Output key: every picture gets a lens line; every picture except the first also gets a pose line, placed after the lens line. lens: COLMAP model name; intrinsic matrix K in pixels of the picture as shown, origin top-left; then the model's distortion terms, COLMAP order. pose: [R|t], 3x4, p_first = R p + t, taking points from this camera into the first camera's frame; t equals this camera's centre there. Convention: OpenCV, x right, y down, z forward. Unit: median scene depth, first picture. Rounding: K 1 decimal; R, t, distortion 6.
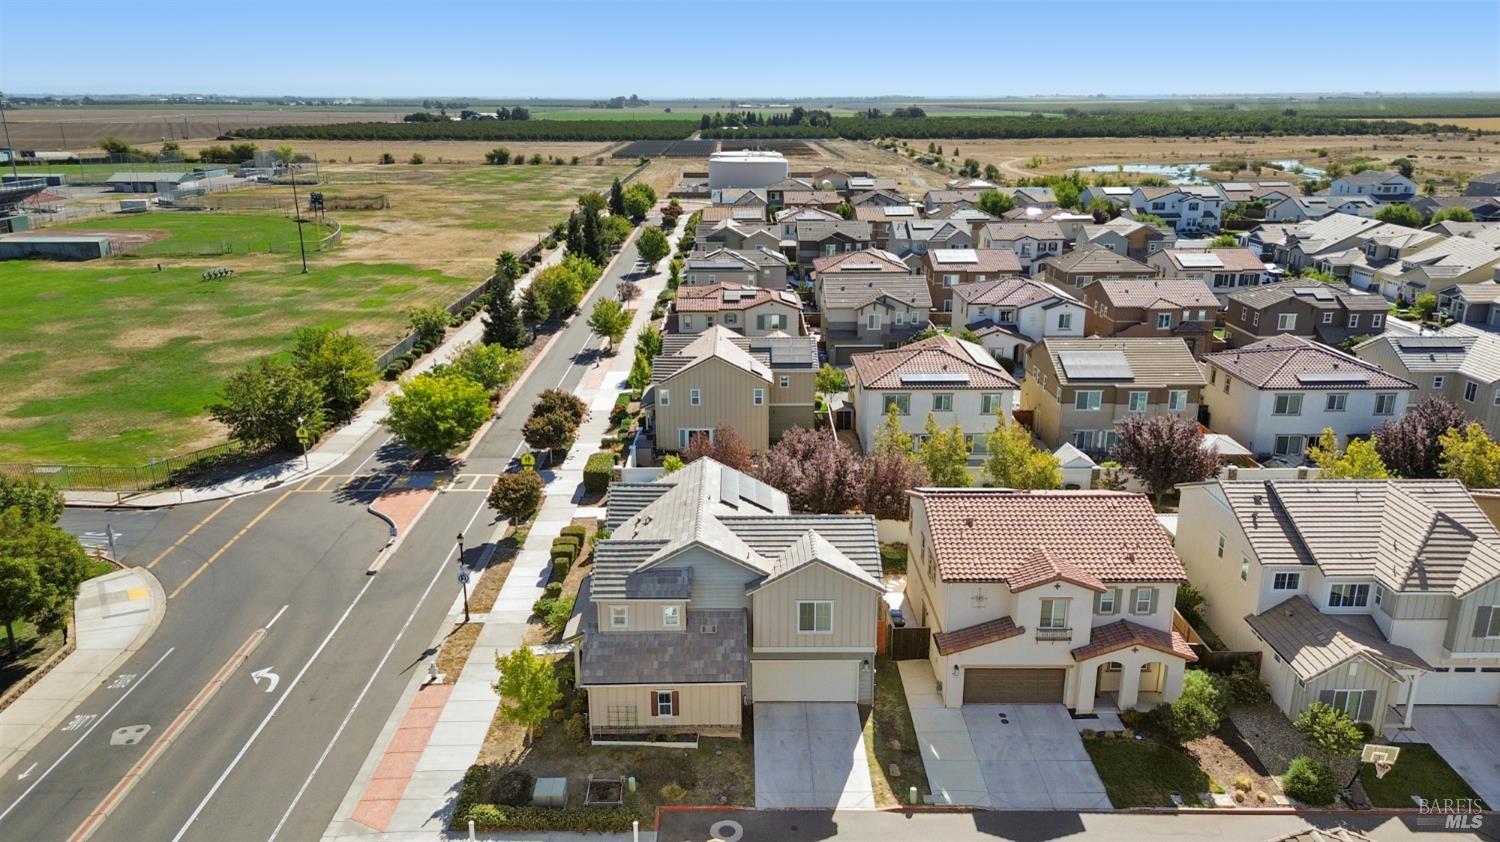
lens RADIAL K [[1055.1, 0, 744.5], [0, 1055.1, 419.0], [0, 0, 1]] dist [0.067739, -0.054367]
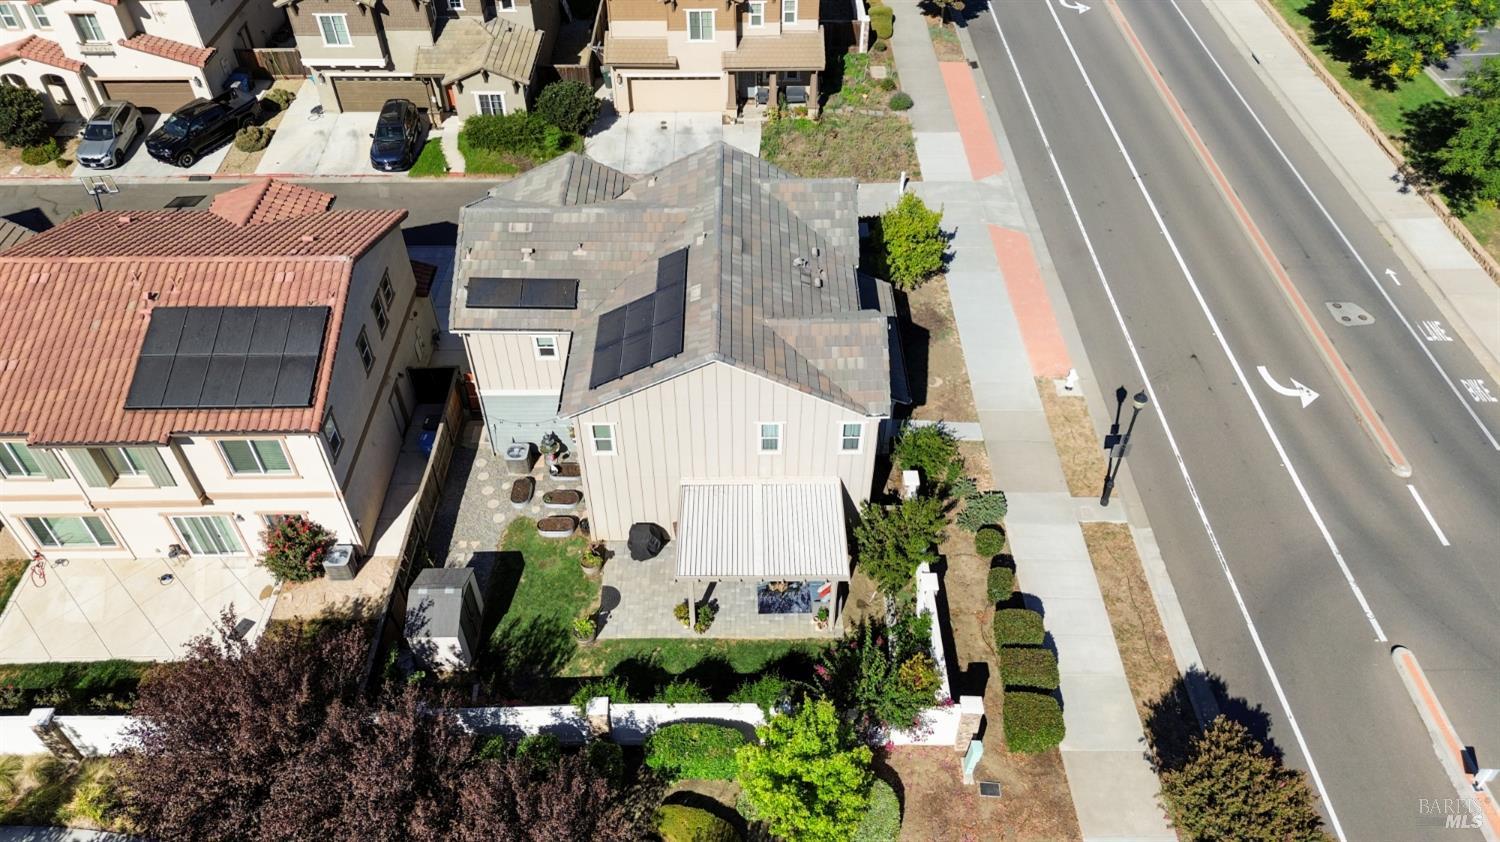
lens RADIAL K [[1055.1, 0, 744.5], [0, 1055.1, 419.0], [0, 0, 1]] dist [0.067739, -0.054367]
pose [[-0.999984, 0.004025, 0.003930, -0.042133], [0.005387, 0.483824, 0.875149, -0.303647], [0.001621, 0.875156, -0.483838, 1.003037]]
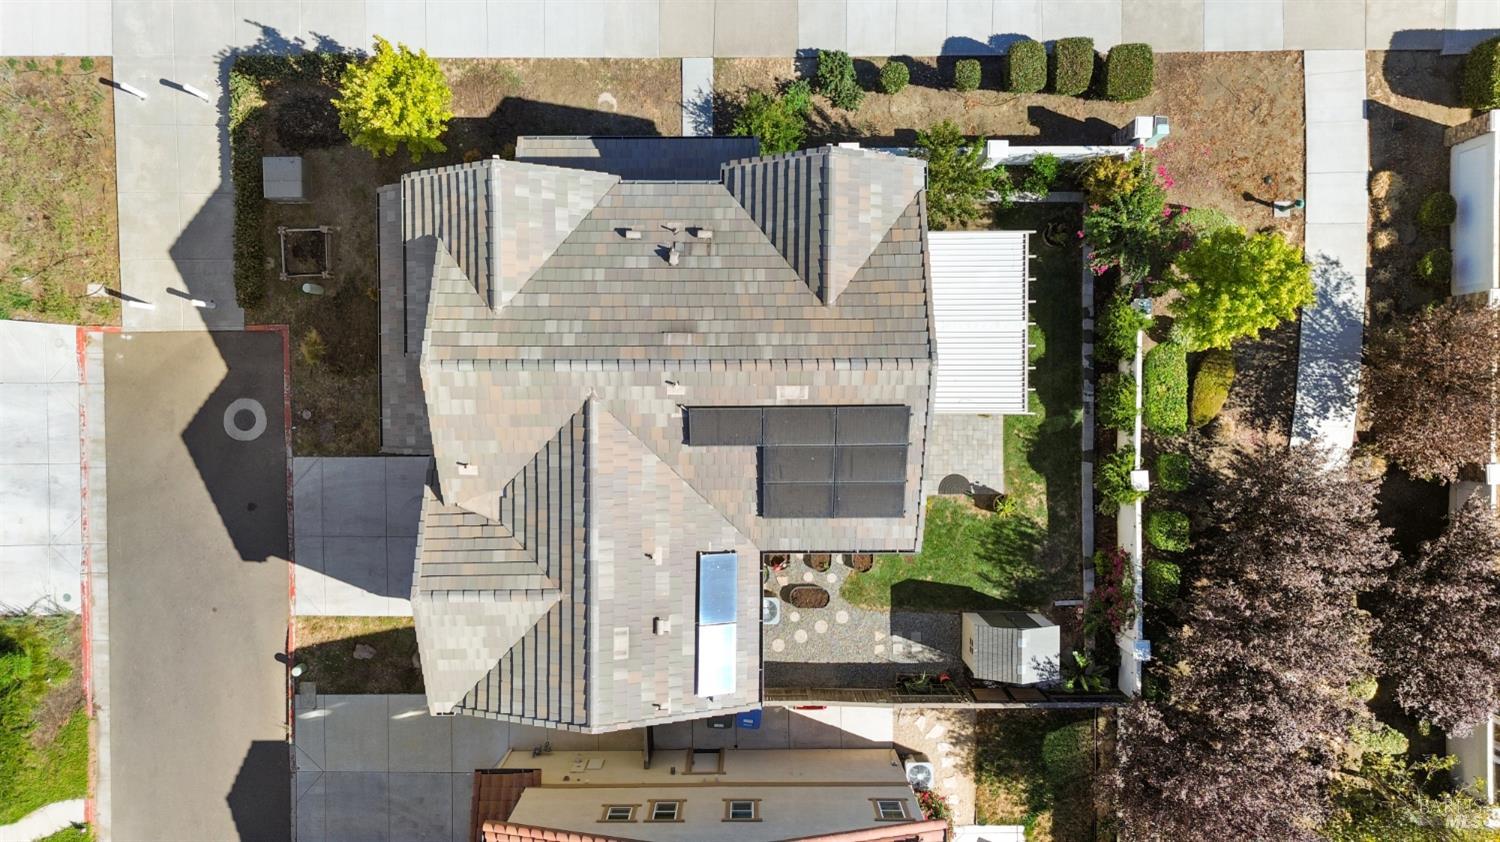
lens RADIAL K [[1055.1, 0, 744.5], [0, 1055.1, 419.0], [0, 0, 1]] dist [0.067739, -0.054367]
pose [[-0.001059, 0.999681, 0.025233, -0.021084], [-0.291361, -0.024446, 0.956301, -0.265150], [0.956612, -0.006339, 0.291294, 0.642729]]
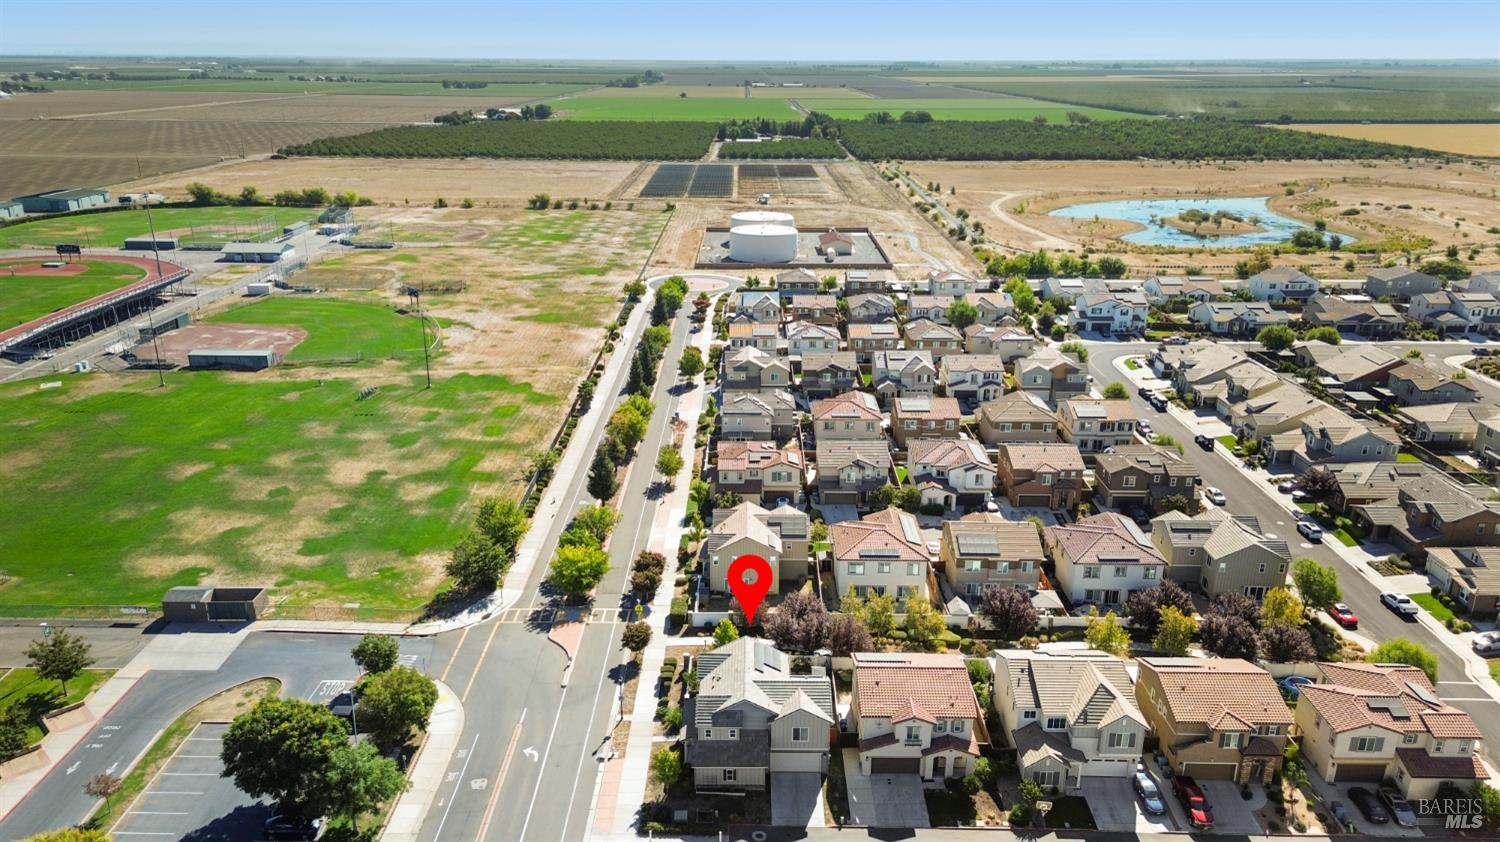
lens RADIAL K [[1055.1, 0, 744.5], [0, 1055.1, 419.0], [0, 0, 1]] dist [0.067739, -0.054367]
pose [[0.999911, 0.009166, -0.009657, -0.019857], [-0.008848, 0.999433, 0.032473, -0.335633], [0.009949, -0.032385, 0.999426, -0.725732]]
